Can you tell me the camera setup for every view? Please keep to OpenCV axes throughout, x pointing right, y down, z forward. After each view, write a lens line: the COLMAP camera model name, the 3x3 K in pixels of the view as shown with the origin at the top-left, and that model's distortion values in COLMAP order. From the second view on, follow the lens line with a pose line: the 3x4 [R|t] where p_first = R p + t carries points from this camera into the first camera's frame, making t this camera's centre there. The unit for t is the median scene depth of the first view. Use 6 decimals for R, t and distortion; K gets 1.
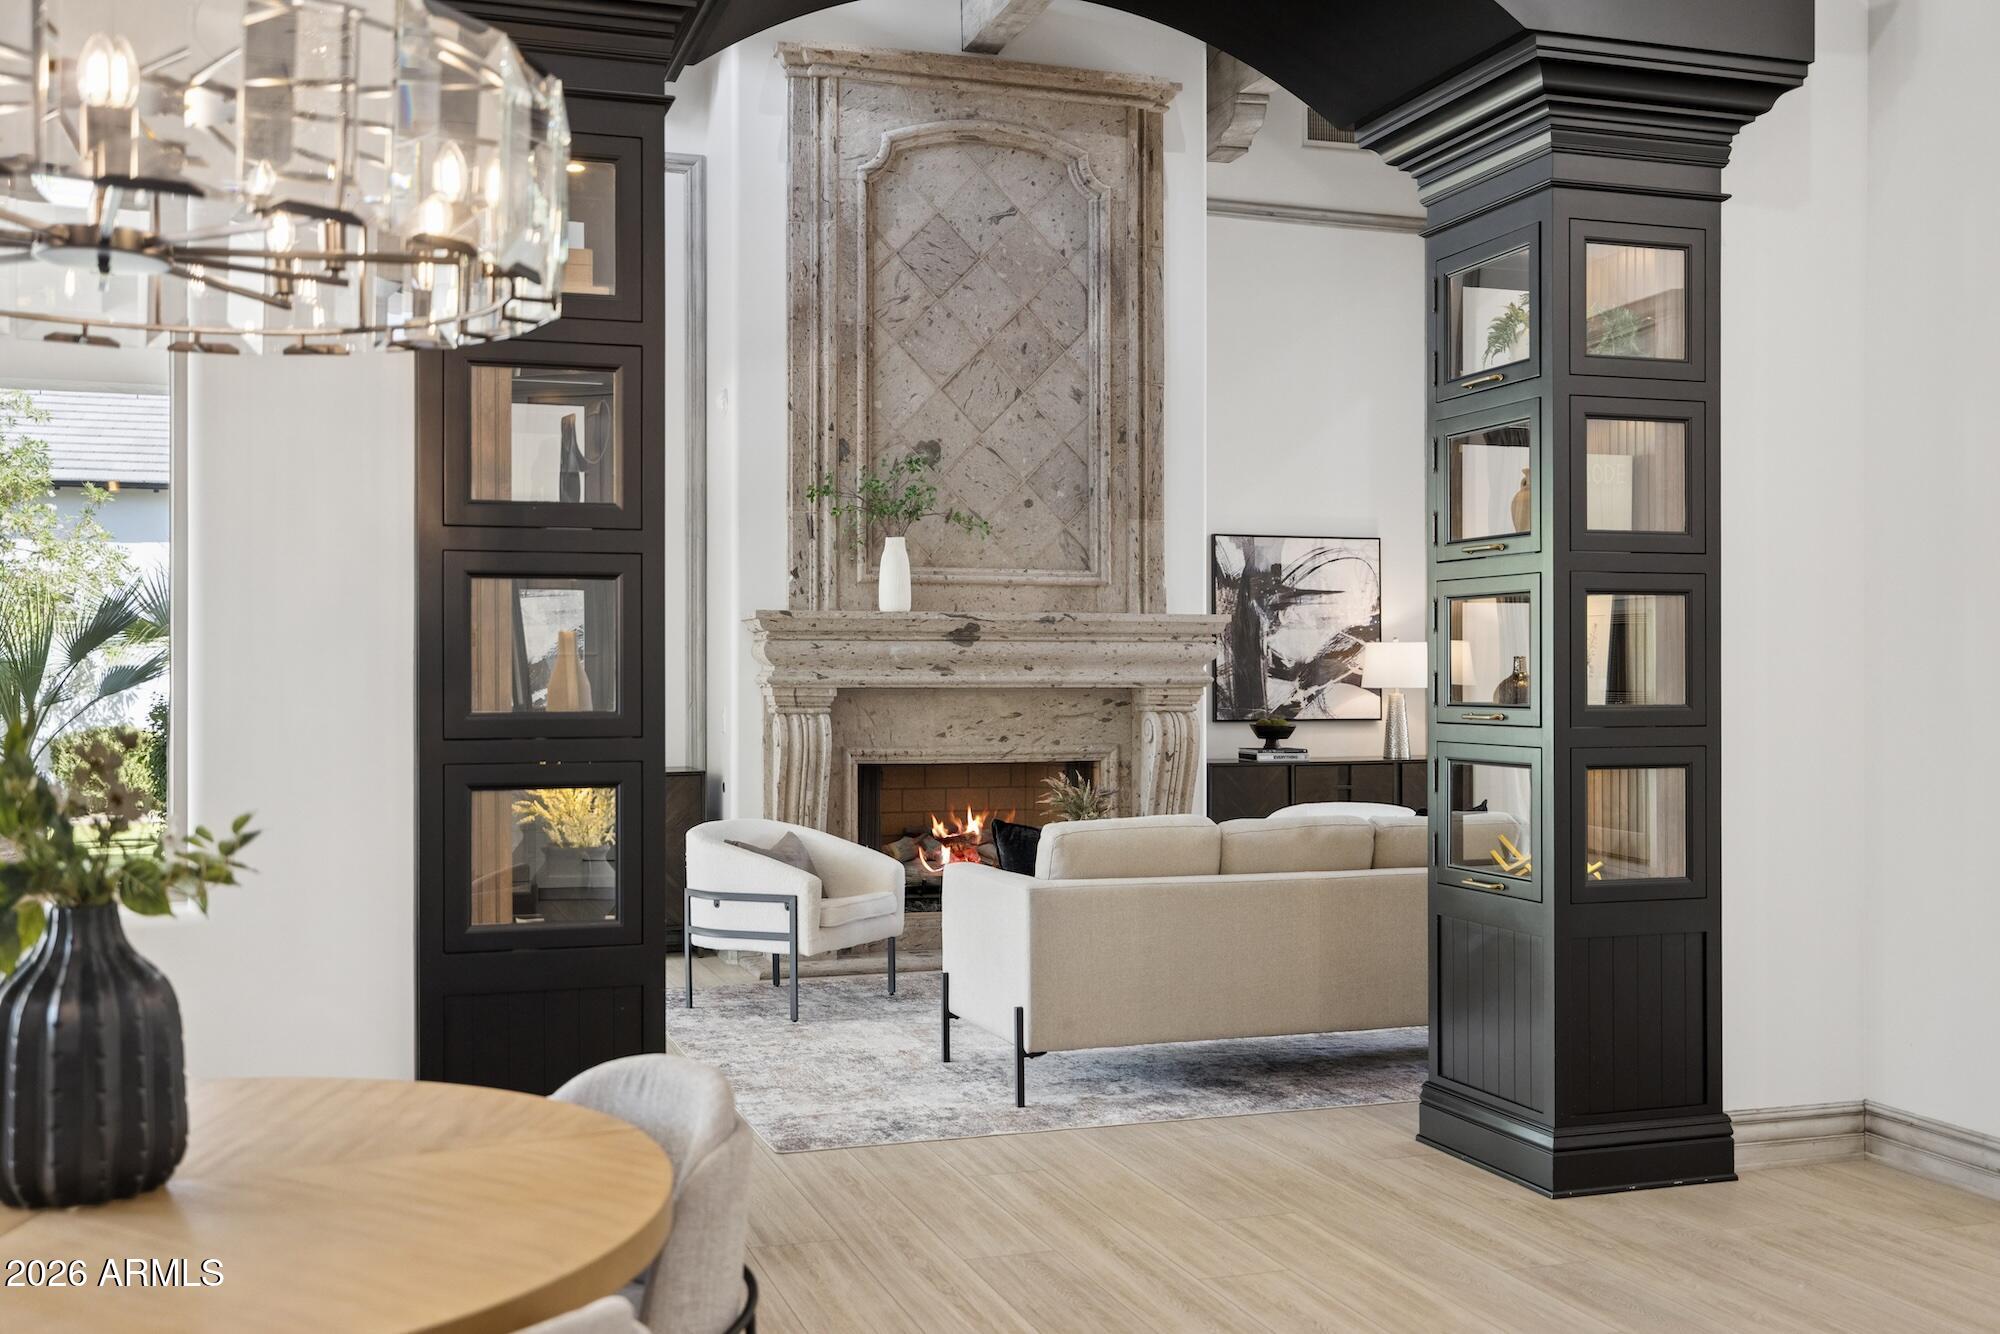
lens RADIAL K [[2015.1, 0, 1002.4], [0, 2015.1, 668.3], [0, 0, 1]] dist [0.010374, 0.000000]
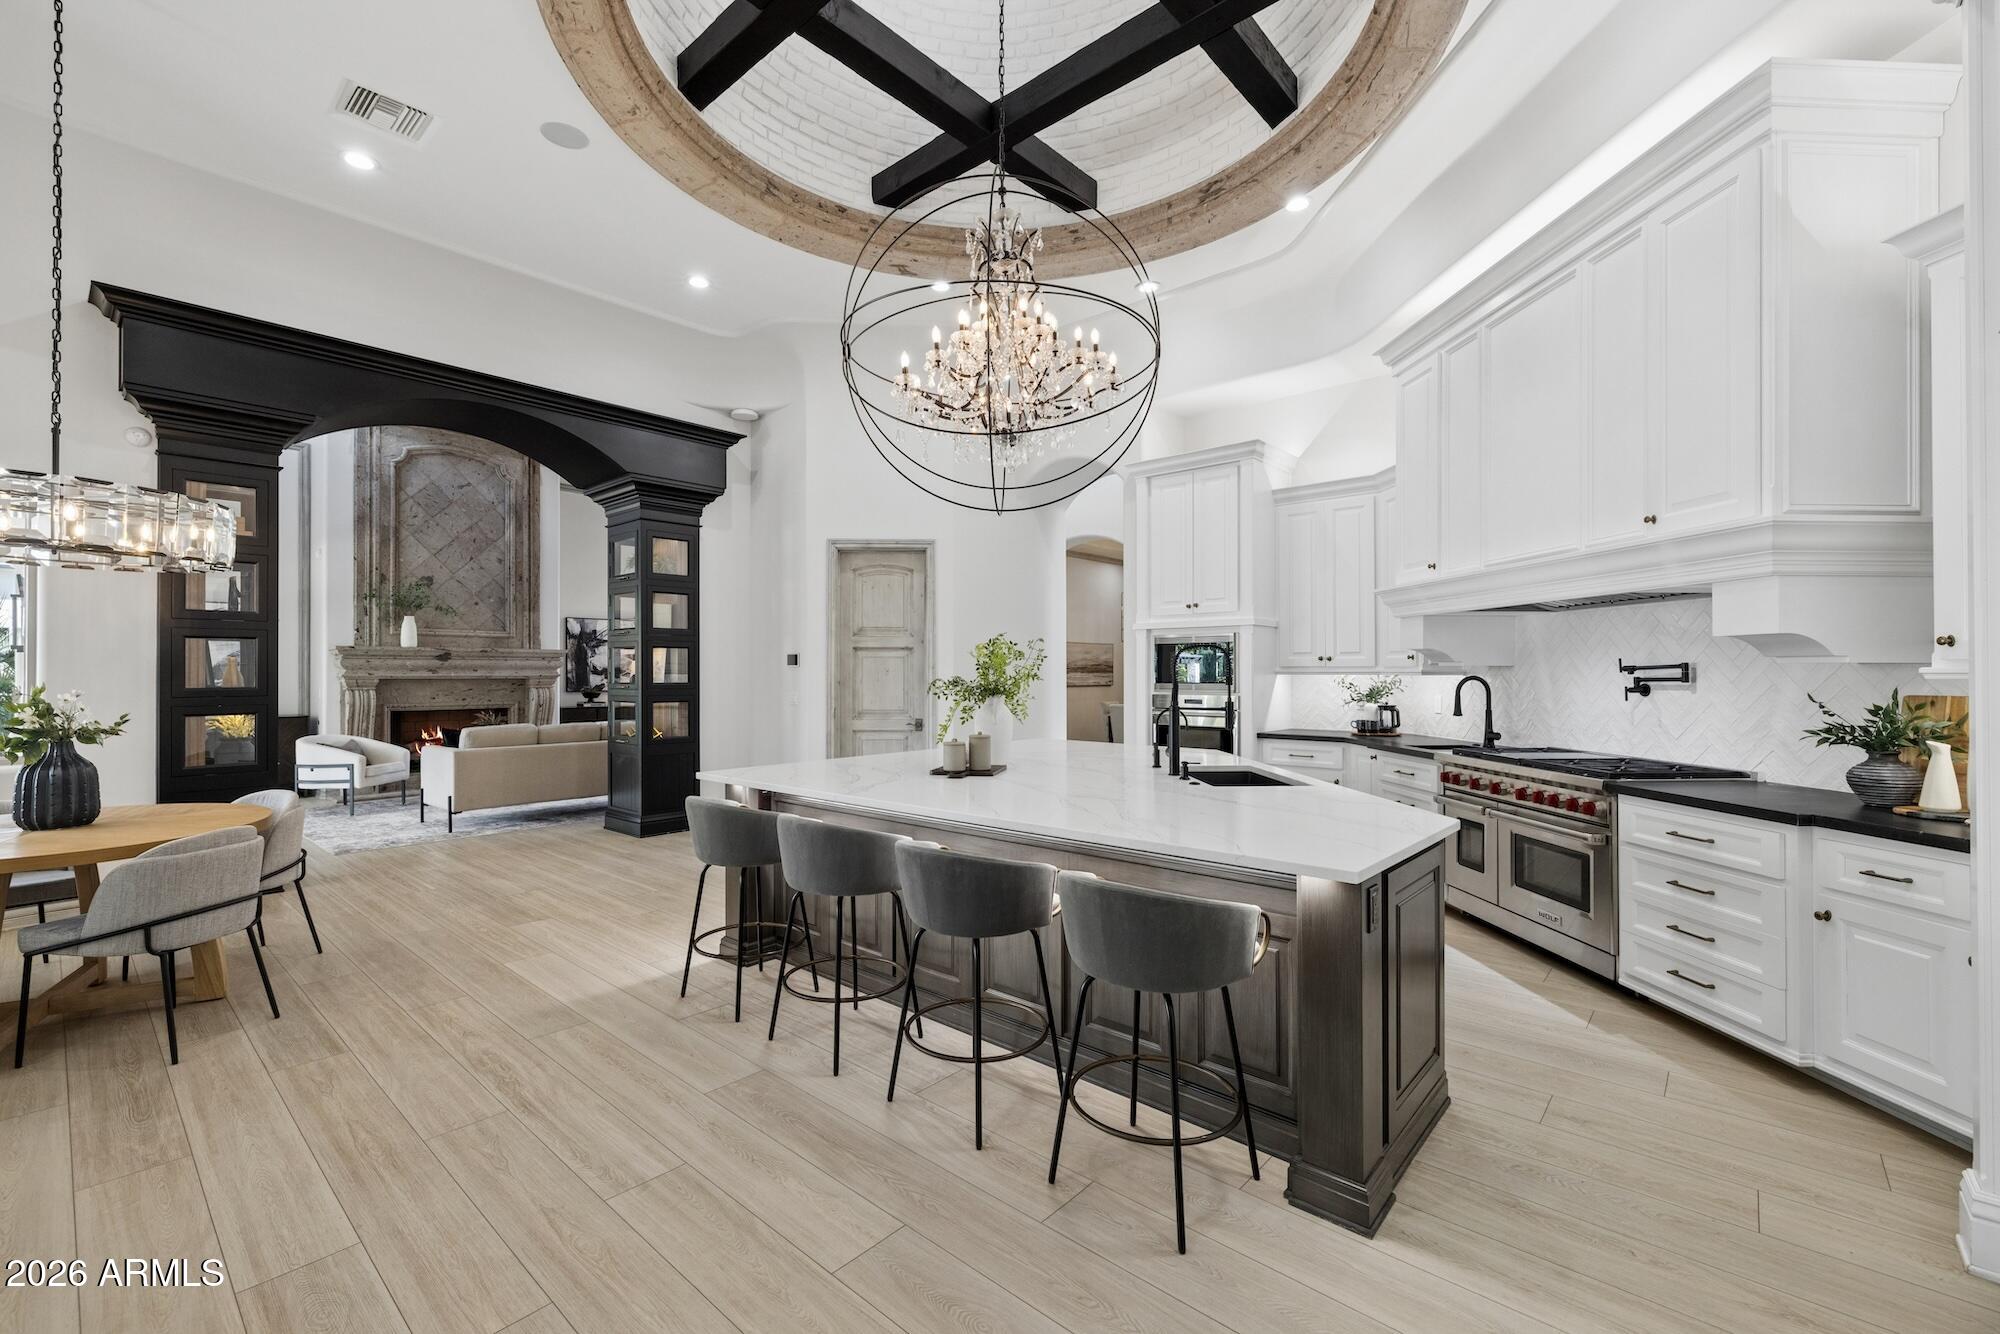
lens RADIAL K [[842.7, 0, 992.3], [0, 842.7, 667.0], [0, 0, 1]] dist [0.000310, -0.001149]
pose [[0.865207, 0.001583, 0.501412, 0.046247], [-0.000288, 0.999996, -0.002660, -0.001983], [-0.501415, 0.002157, 0.865204, -0.225729]]
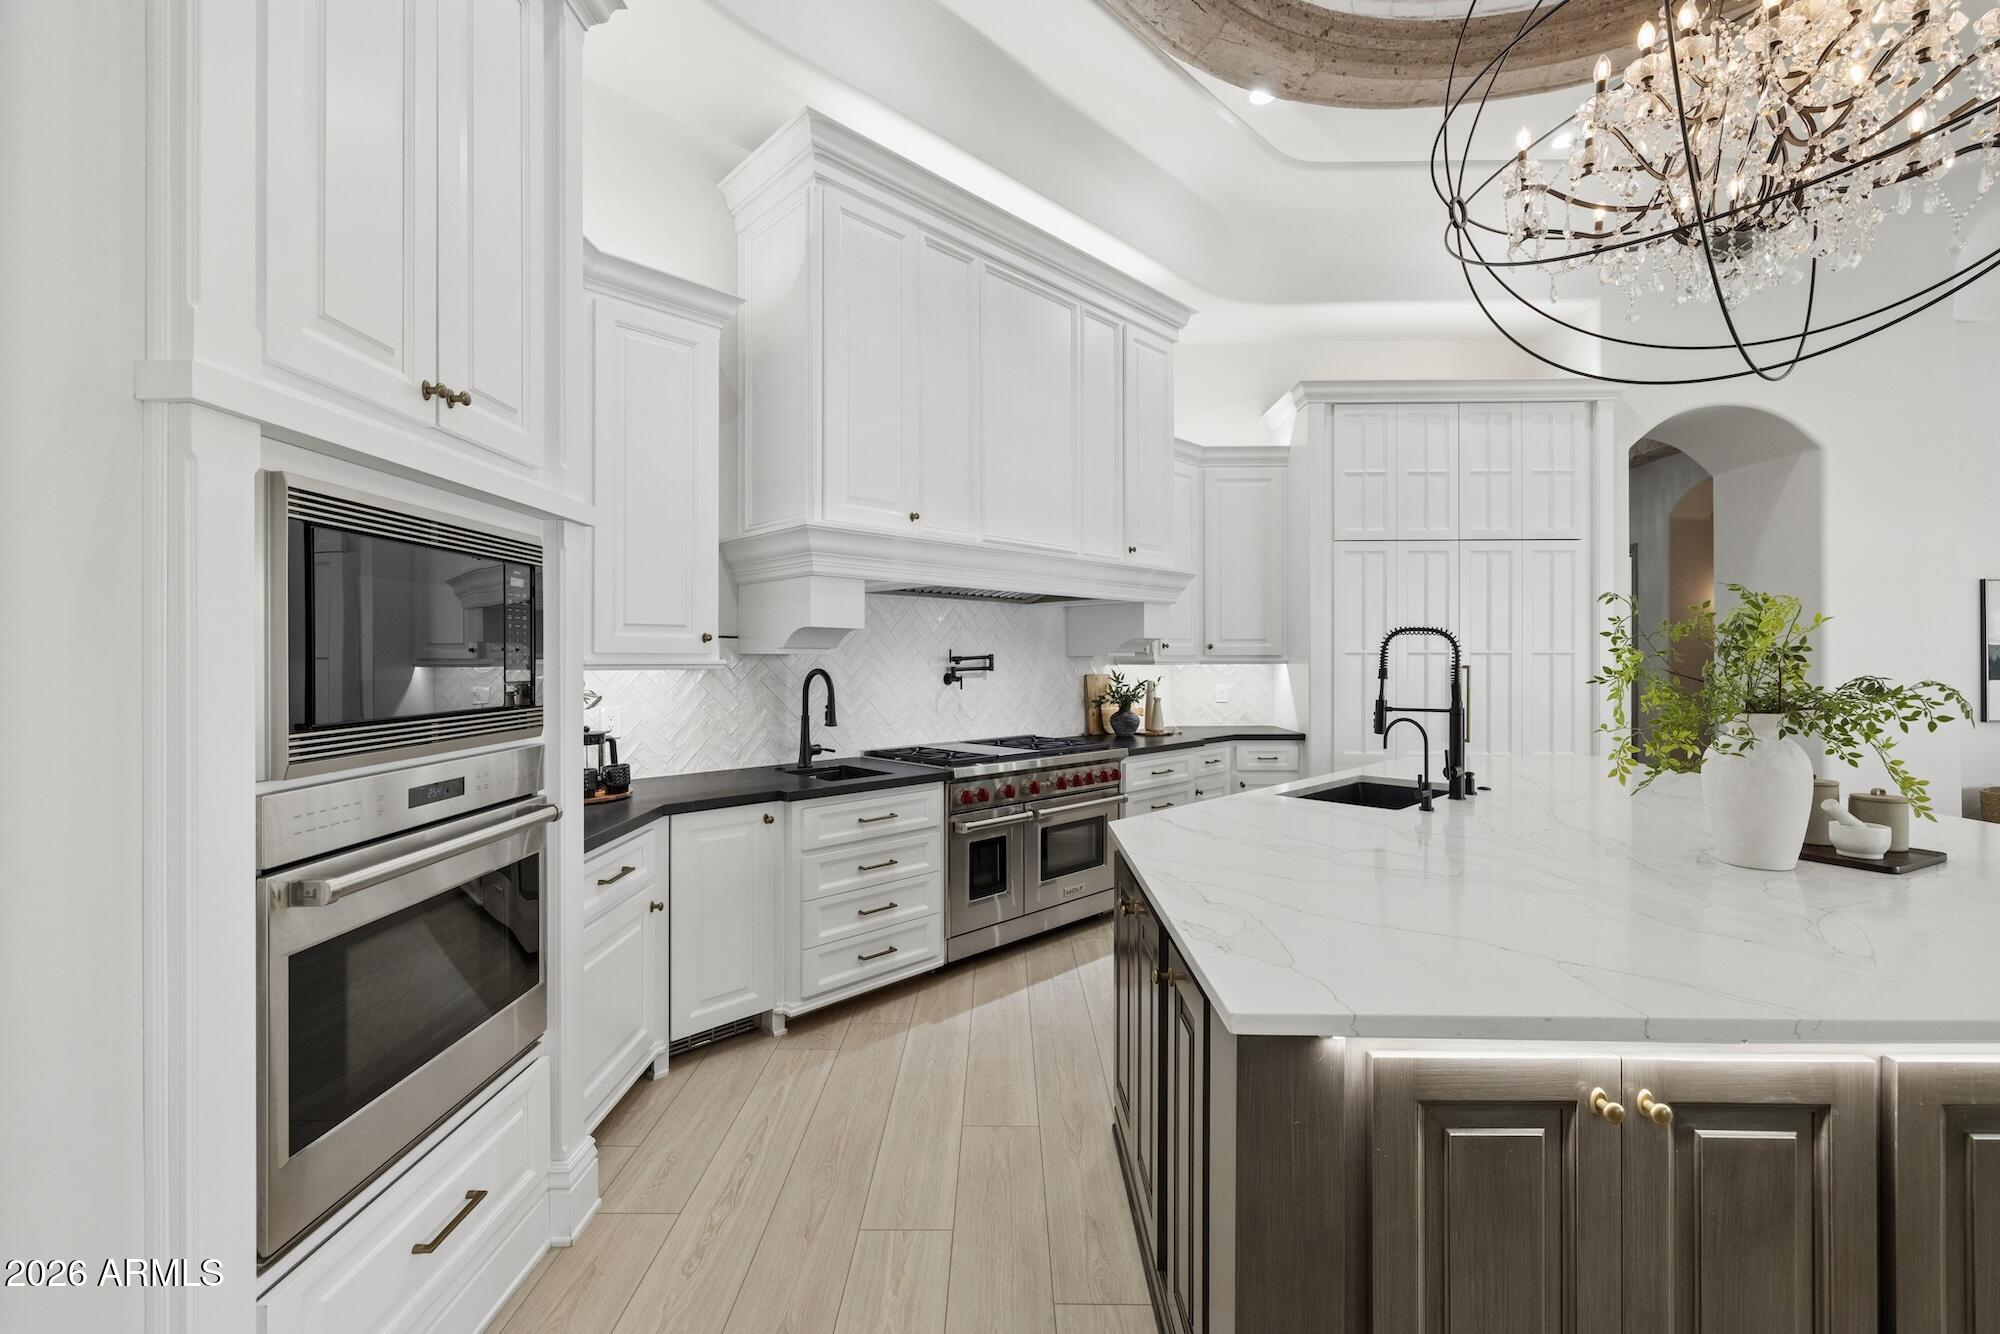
lens RADIAL K [[842.7, 0, 993.2], [0, 842.7, 656.1], [0, 0, 1]] dist [0.000310, -0.001149]
pose [[-0.947183, 0.000902, 0.320692, 0.373918], [-0.000949, 0.999984, -0.005616, -0.001388], [-0.320692, -0.005624, -0.947167, 0.403565]]
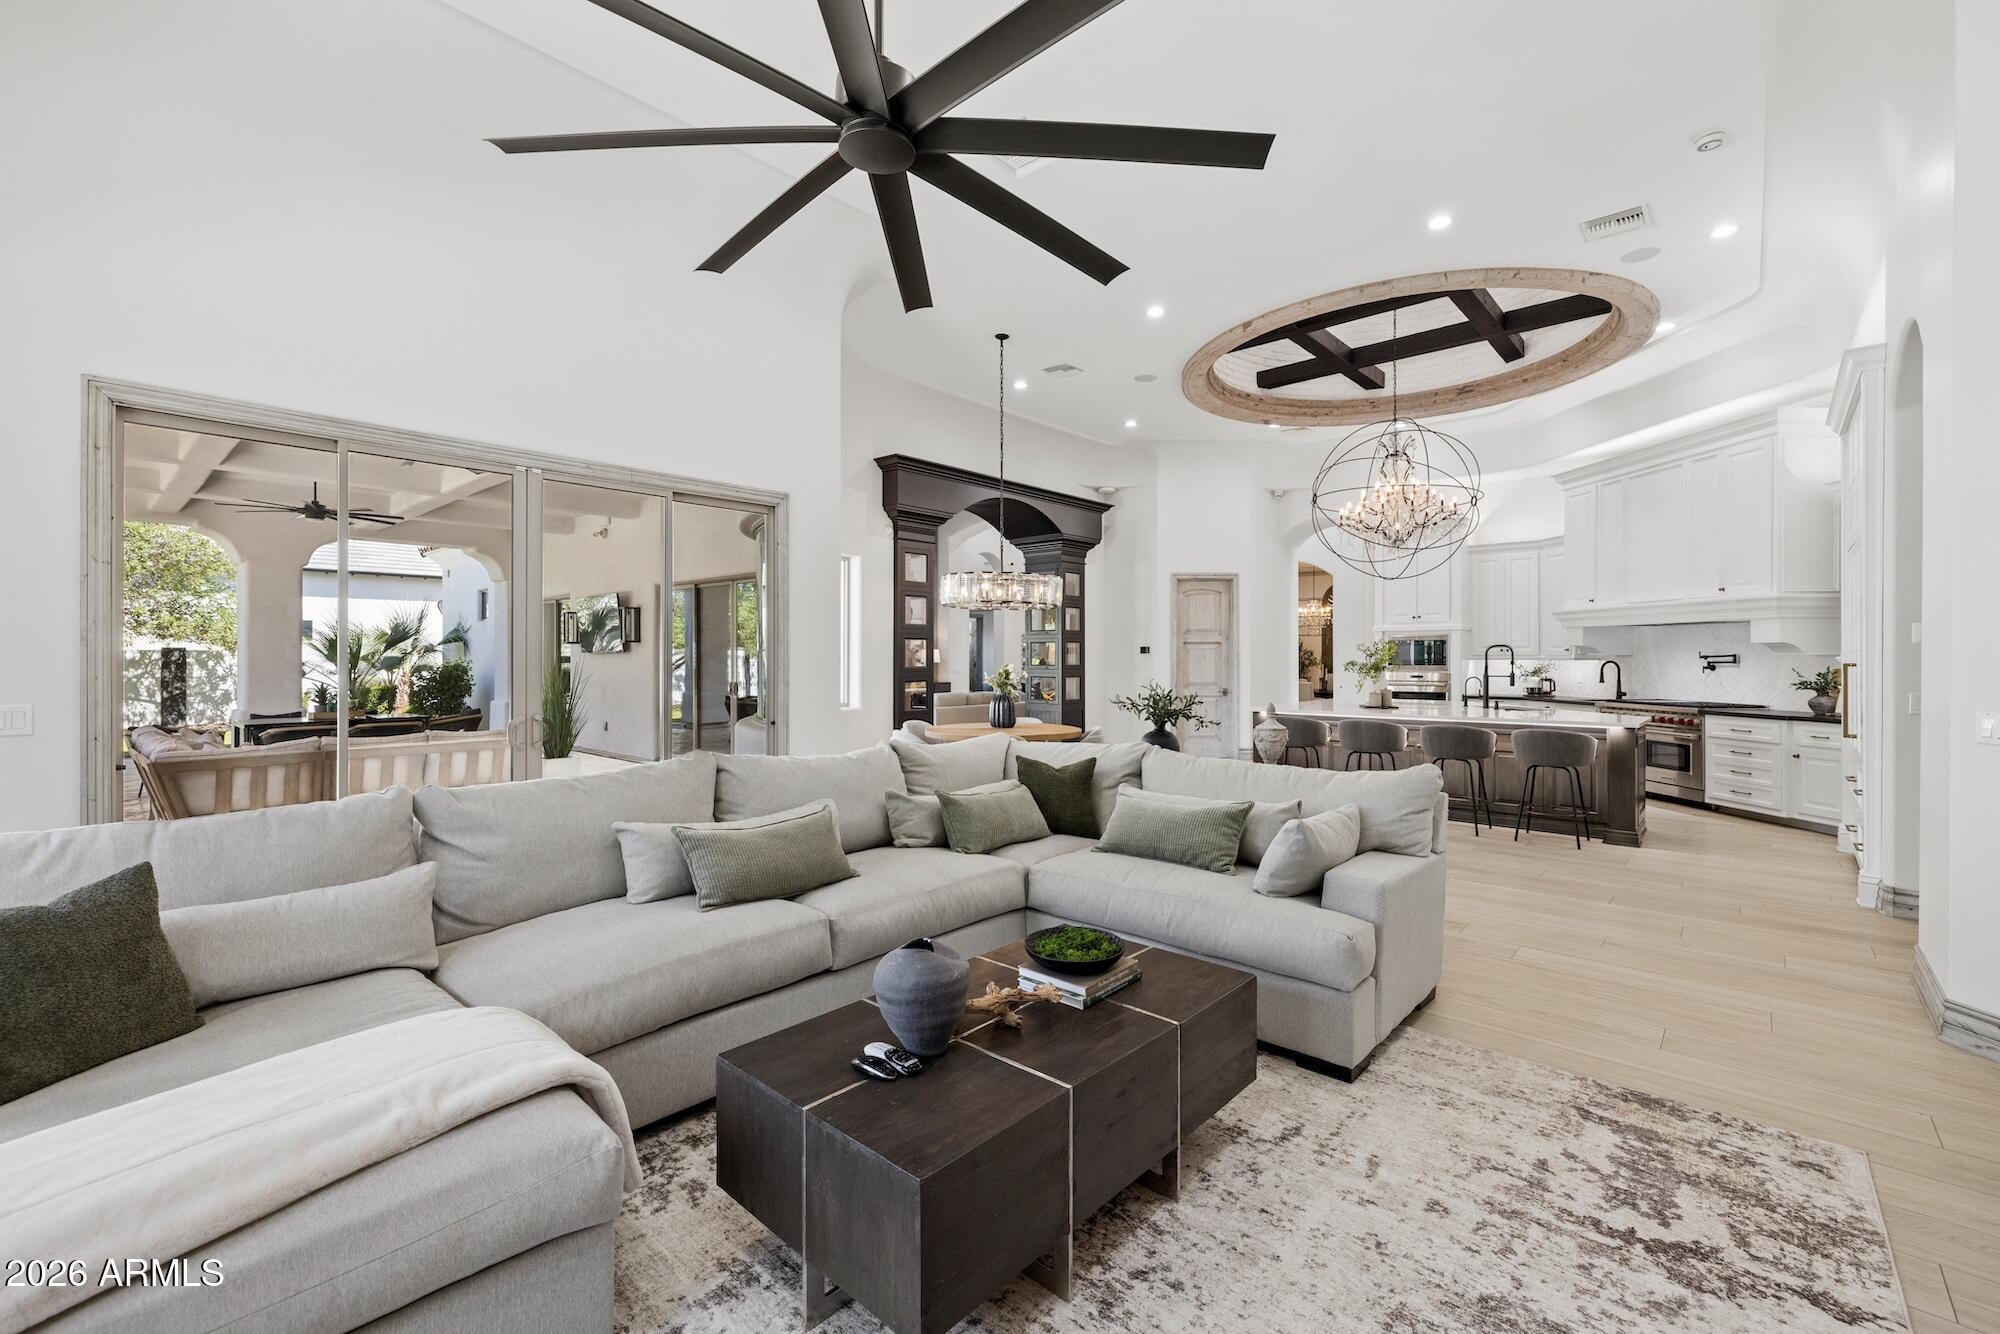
lens RADIAL K [[842.7, 0, 994.4], [0, 842.7, 655.6], [0, 0, 1]] dist [0.000310, -0.001149]
pose [[0.868788, 0.000526, 0.495185, -0.487206], [-0.001232, 0.999999, 0.001100, -0.003647], [-0.495183, -0.001566, 0.868787, -0.395694]]
